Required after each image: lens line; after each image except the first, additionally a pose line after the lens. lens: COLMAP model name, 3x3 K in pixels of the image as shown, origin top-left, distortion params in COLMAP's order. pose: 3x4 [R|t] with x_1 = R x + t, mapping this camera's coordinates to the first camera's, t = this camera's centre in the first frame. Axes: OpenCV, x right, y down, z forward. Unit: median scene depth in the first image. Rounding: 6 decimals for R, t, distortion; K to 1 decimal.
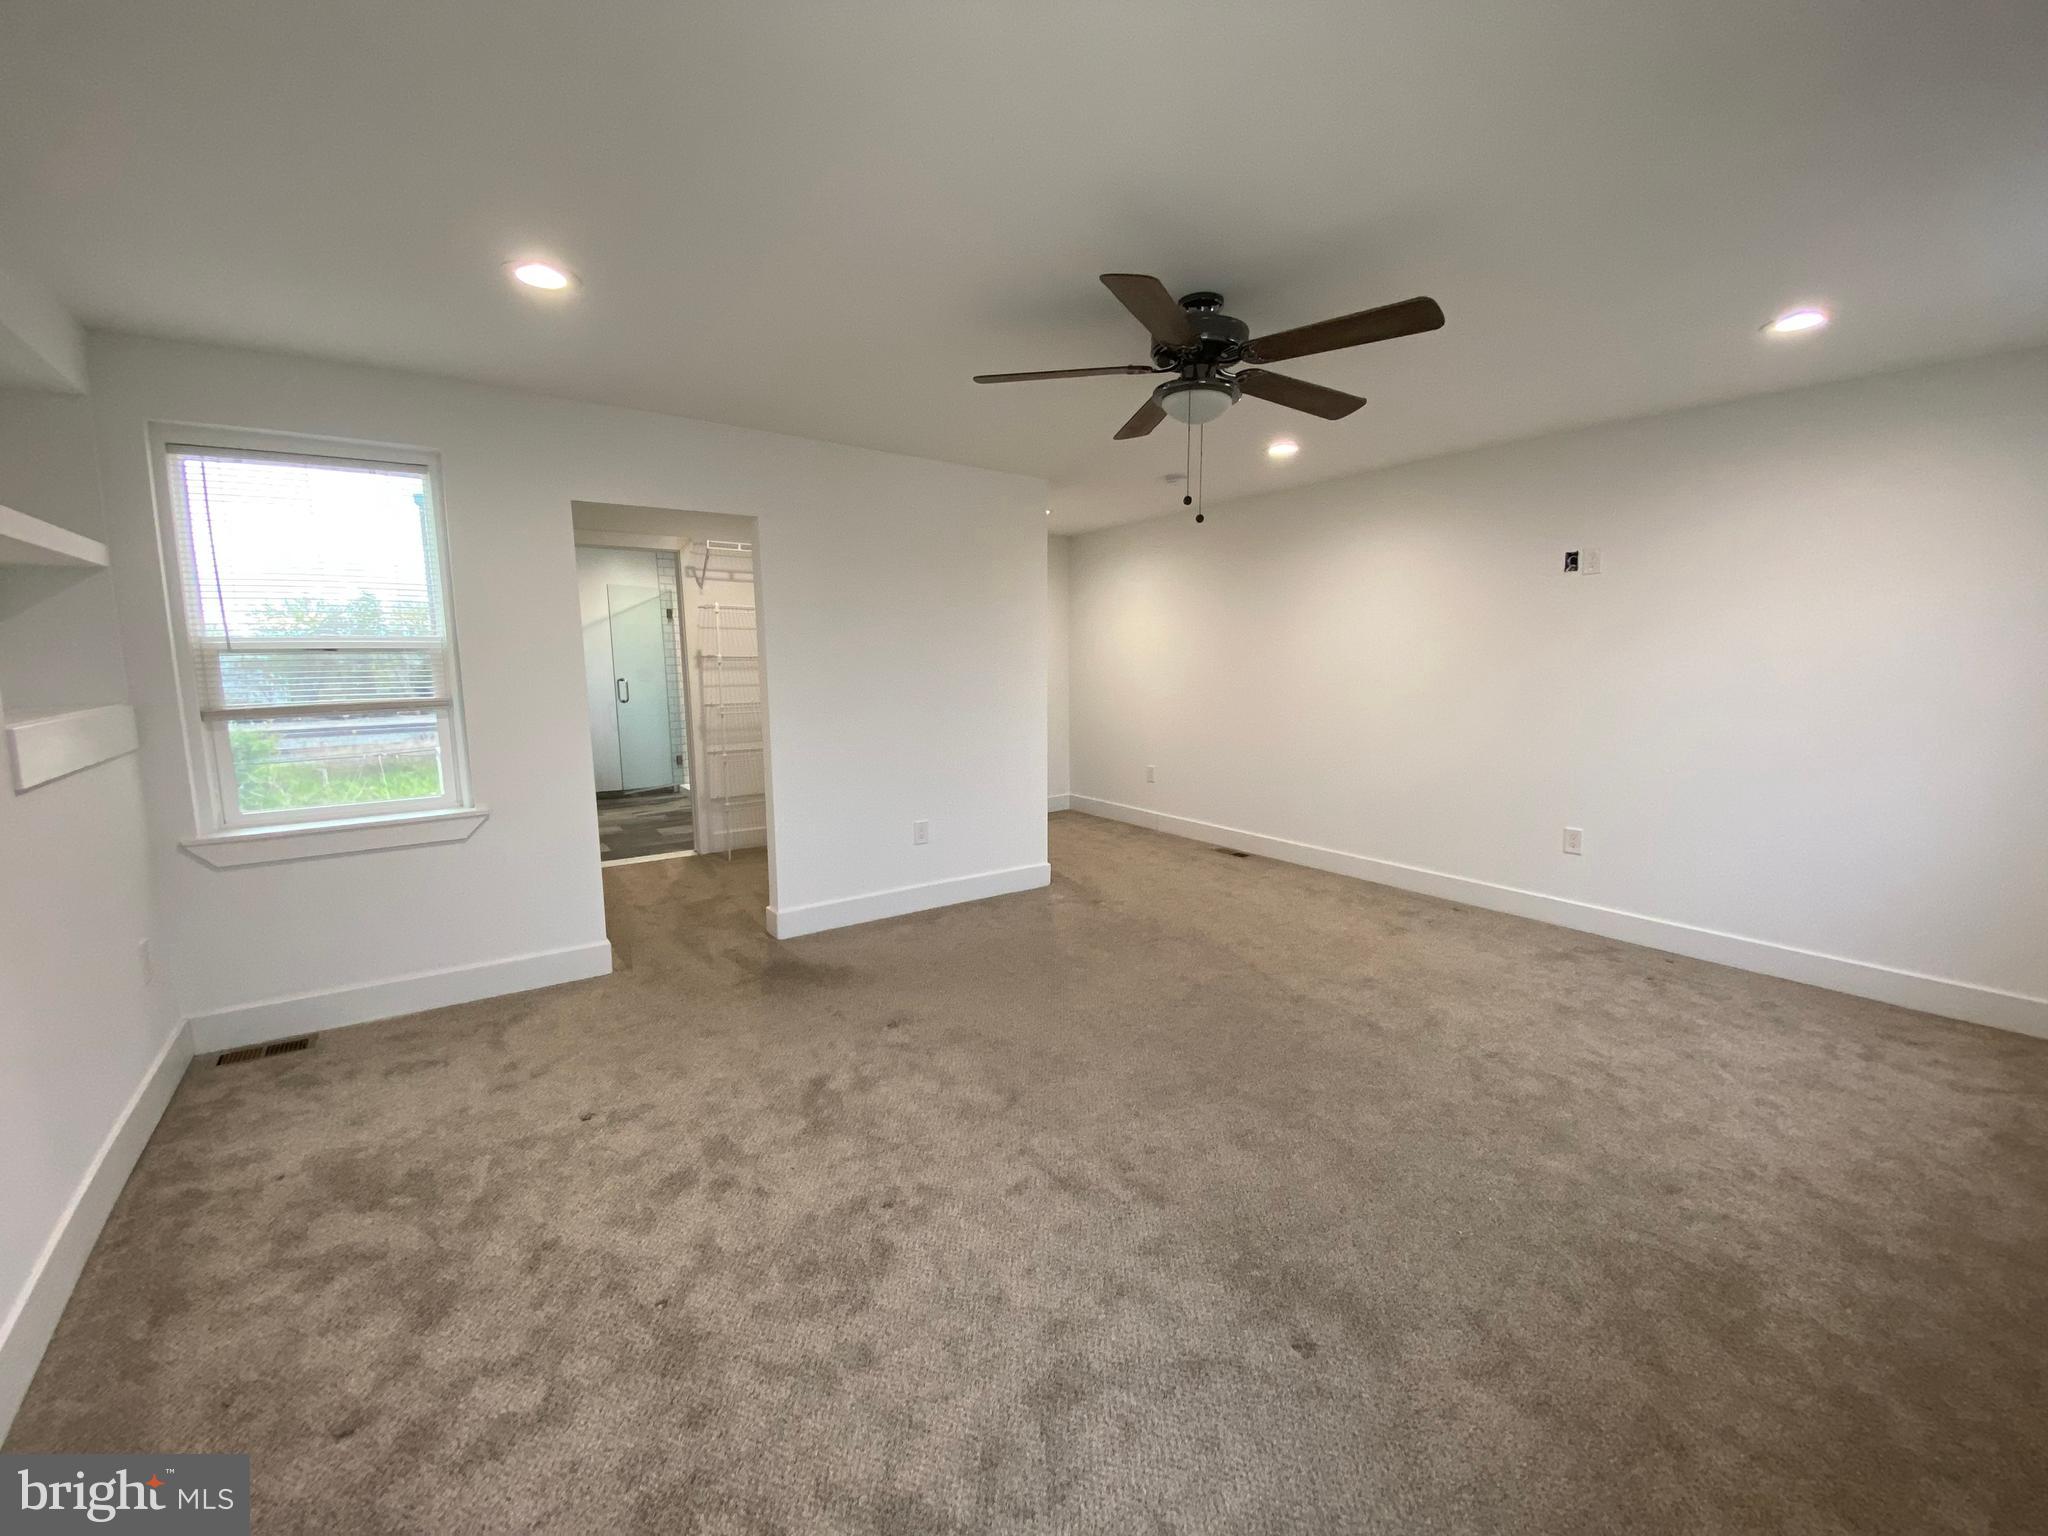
lens RADIAL K [[828.9, 0, 1024.0], [0, 828.9, 768.0], [0, 0, 1]] dist [0.029312, -0.026718]
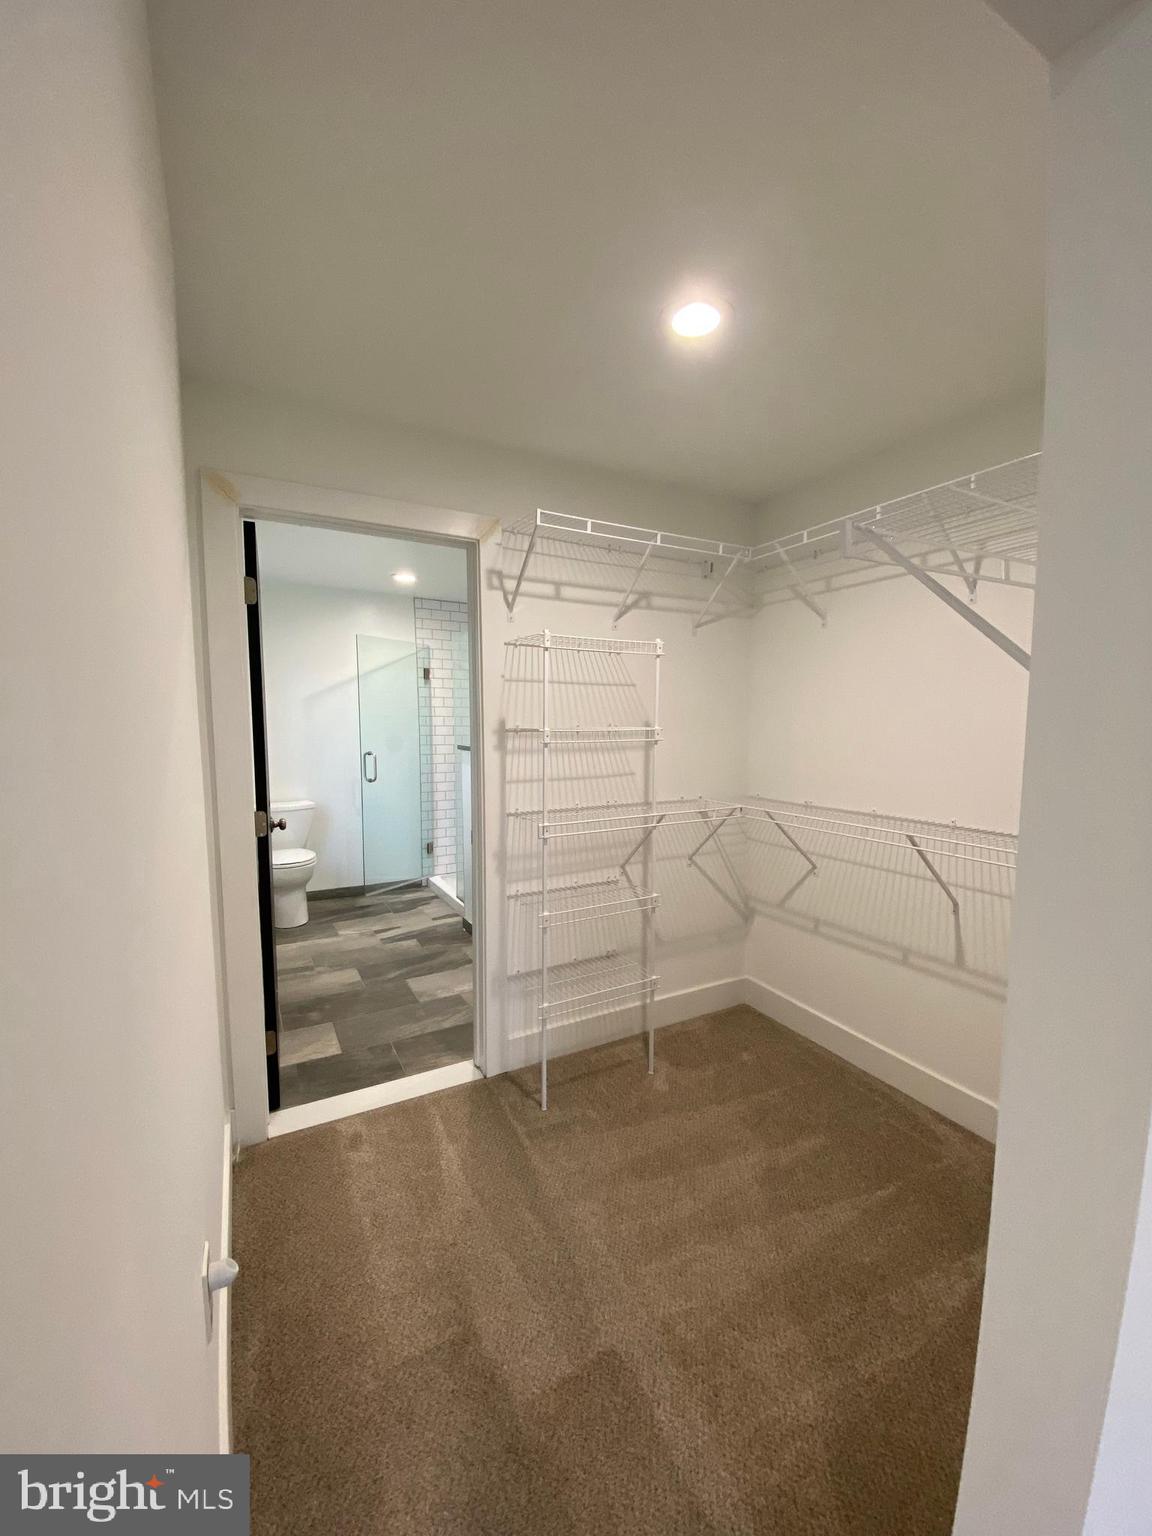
lens RADIAL K [[621.7, 0, 576.0], [0, 621.7, 768.0], [0, 0, 1]] dist [0.029312, -0.026718]
pose [[0.992199, 0.016735, -0.123536, -0.283829], [-0.024137, 0.997986, -0.058665, -0.083483], [0.122306, 0.061189, 0.990604, 0.581273]]
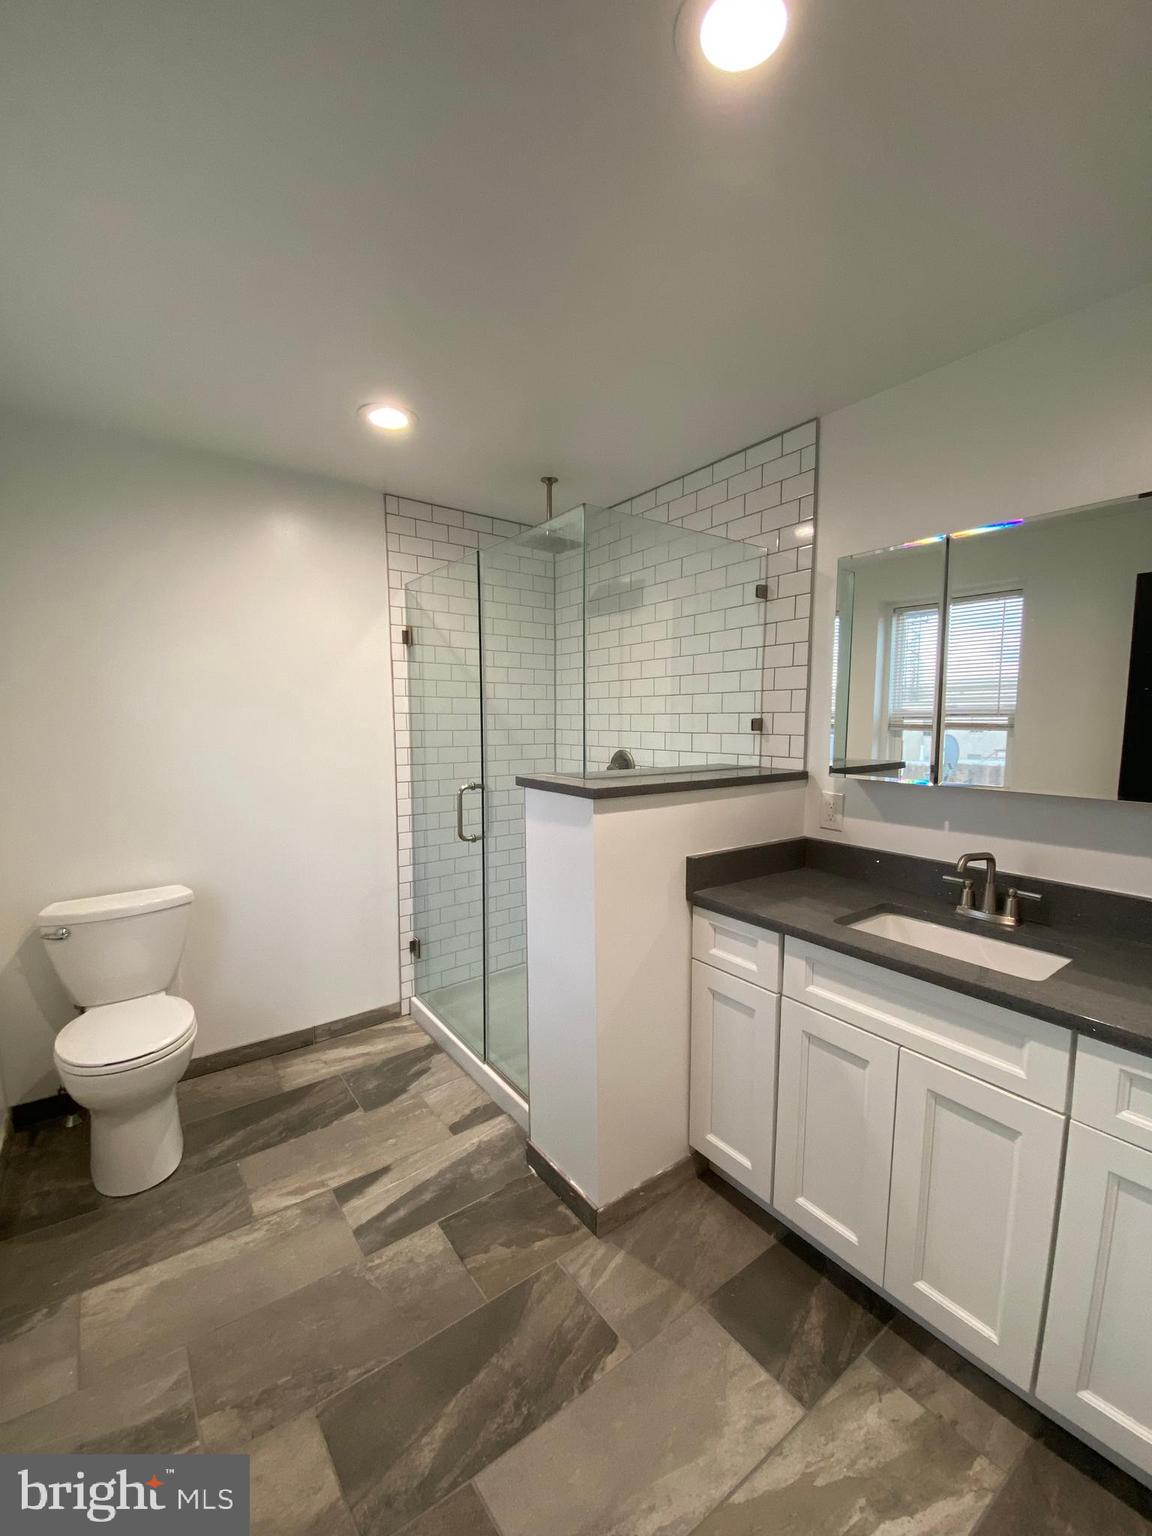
lens RADIAL K [[622.8, 0, 576.0], [0, 622.8, 768.0], [0, 0, 1]] dist [-0.000198, -0.013760]
pose [[0.999957, 0.004145, 0.008348, -0.477890], [-0.003680, 0.998479, -0.055016, -0.134946], [-0.008564, 0.054983, 0.998451, 0.941589]]
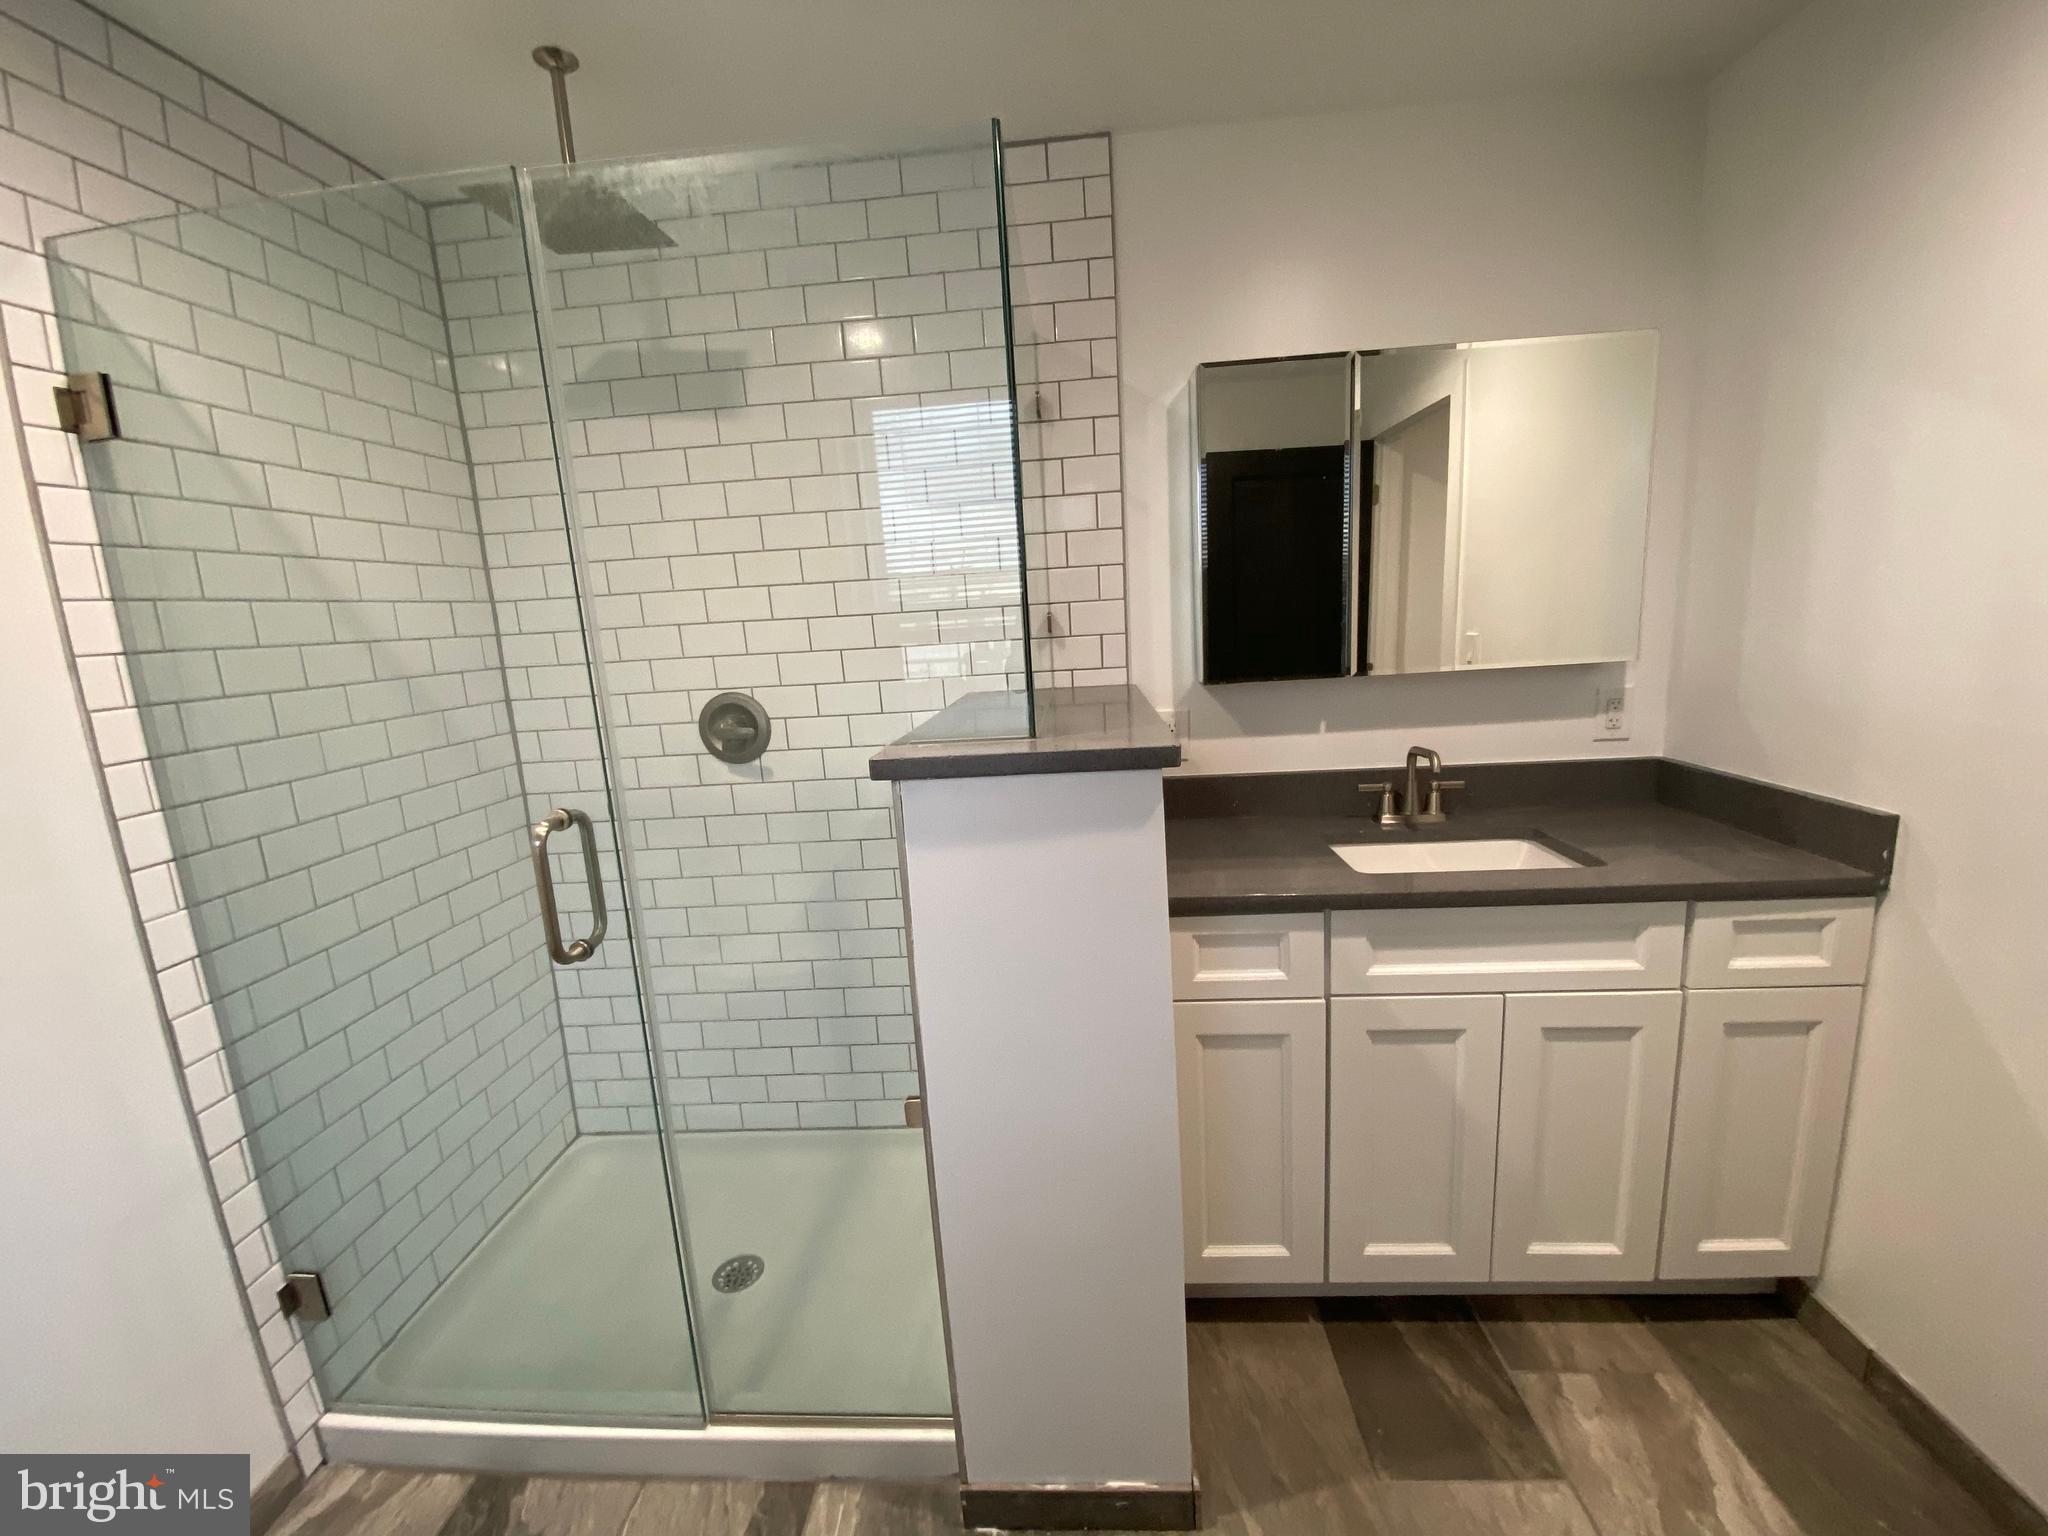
lens RADIAL K [[828.9, 0, 1024.0], [0, 828.9, 768.0], [0, 0, 1]] dist [0.029312, -0.026718]
pose [[0.626396, -0.175884, 0.759403, -0.625927], [0.161377, 0.982366, 0.094412, -0.158806], [-0.762617, 0.063411, 0.643734, 1.122868]]
